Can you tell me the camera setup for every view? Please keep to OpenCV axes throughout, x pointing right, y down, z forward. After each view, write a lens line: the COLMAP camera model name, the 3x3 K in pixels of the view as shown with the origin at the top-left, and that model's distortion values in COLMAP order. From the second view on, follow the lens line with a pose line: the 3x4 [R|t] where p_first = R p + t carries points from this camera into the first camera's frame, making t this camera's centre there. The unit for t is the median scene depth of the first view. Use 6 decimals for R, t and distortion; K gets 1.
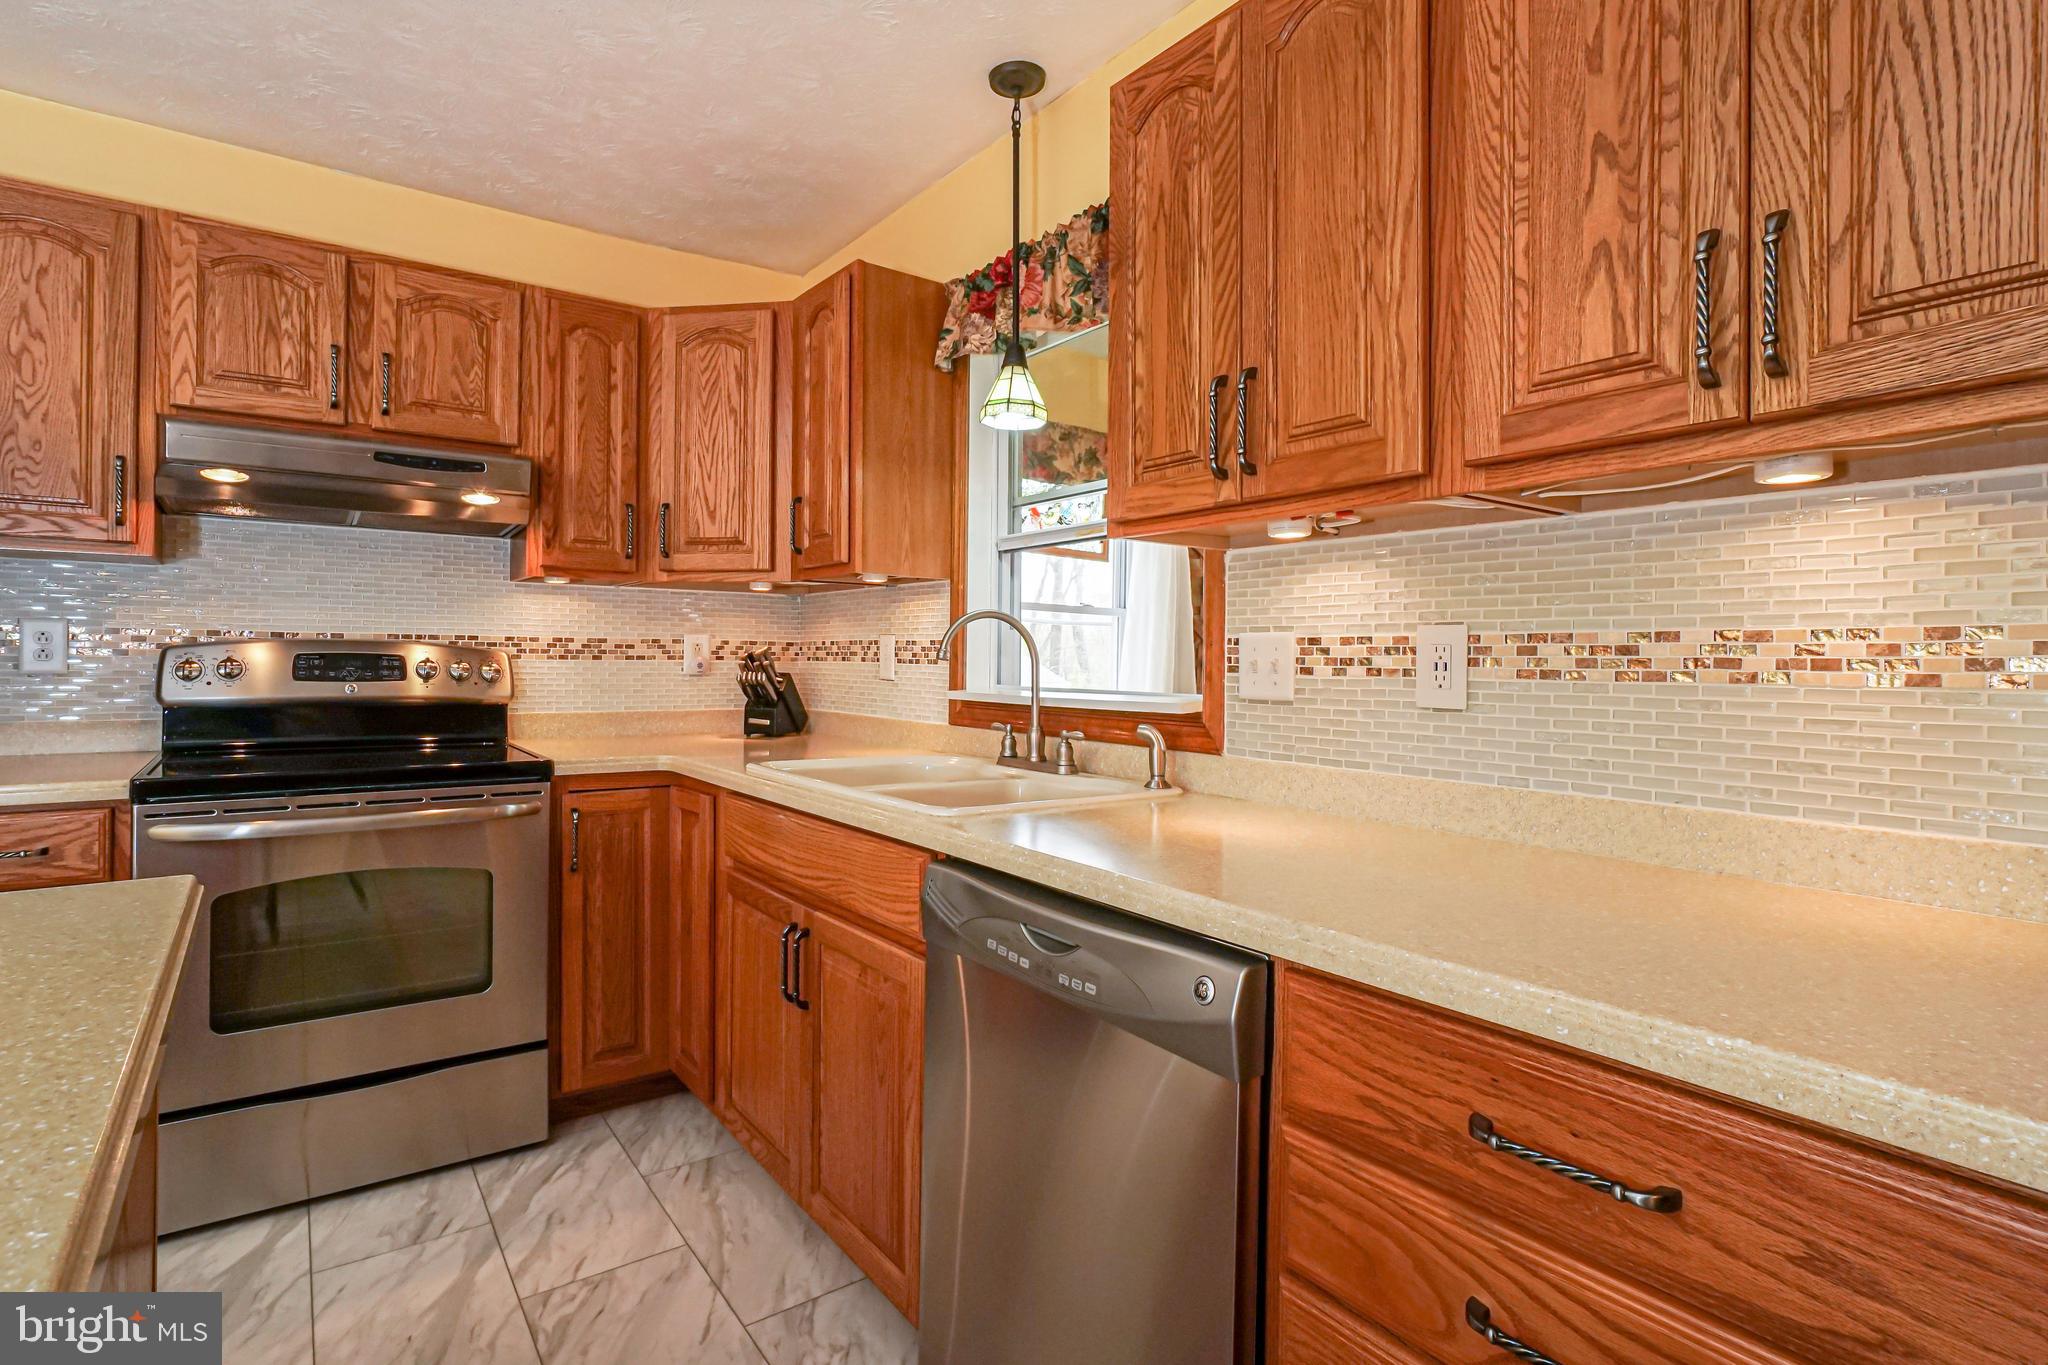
lens RADIAL K [[1010.5, 0, 955.9], [0, 1010.5, 658.9], [0, 0, 1]] dist [0.002761, -0.000023]
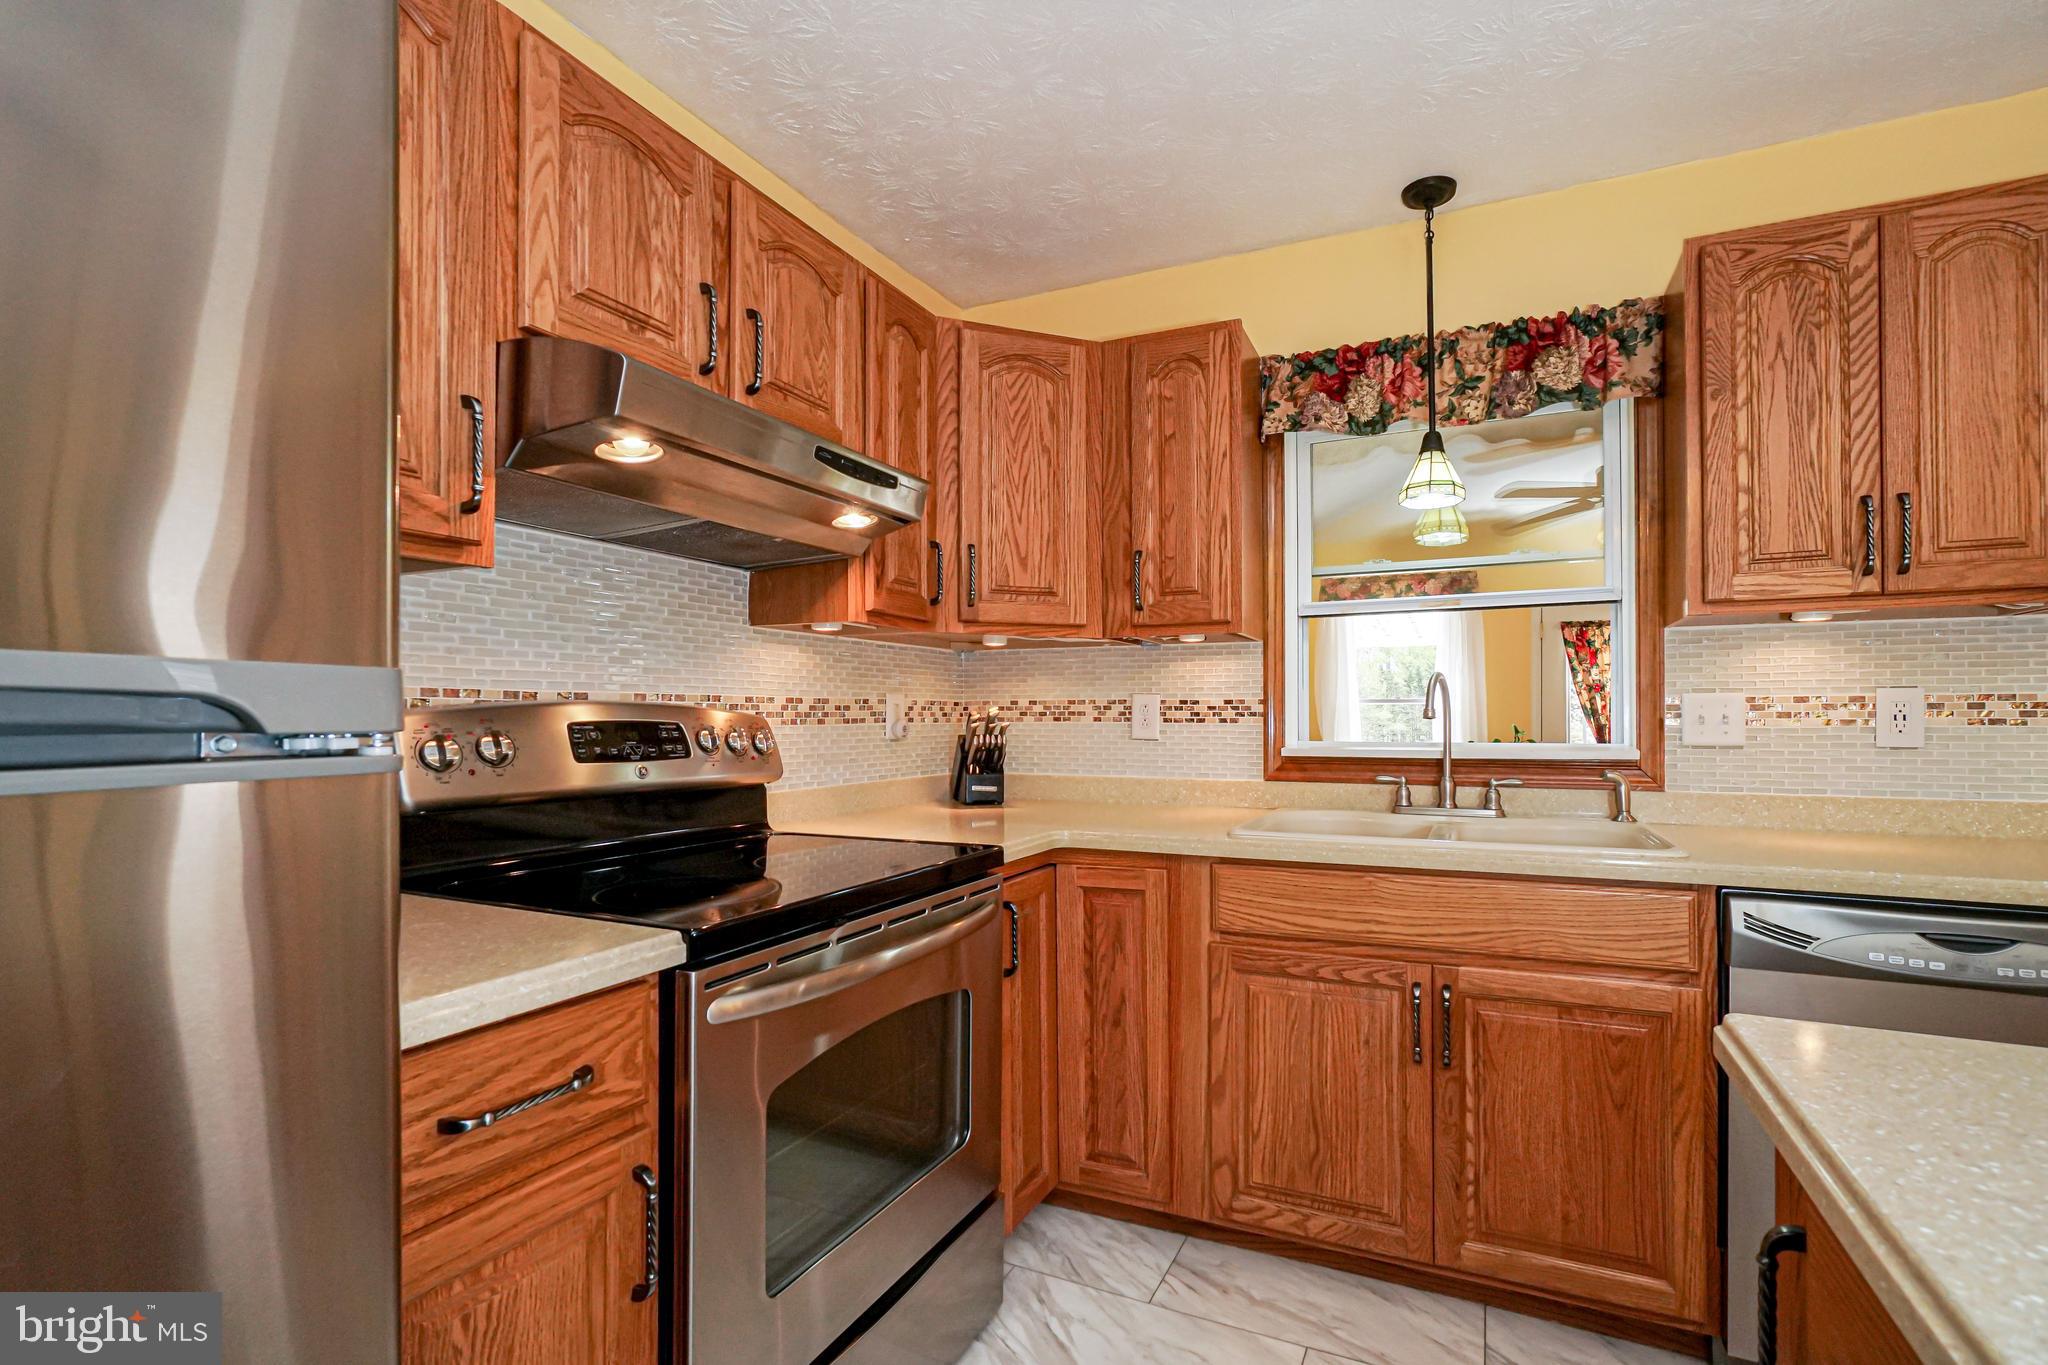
lens RADIAL K [[927.5, 0, 1029.6], [0, 927.5, 711.2], [0, 0, 1]] dist [-0.000718, 0.000375]
pose [[0.850778, -0.010689, 0.525417, -0.749461], [0.012247, 0.999925, 0.000511, -0.010211], [-0.525383, 0.006000, 0.850845, 0.326076]]
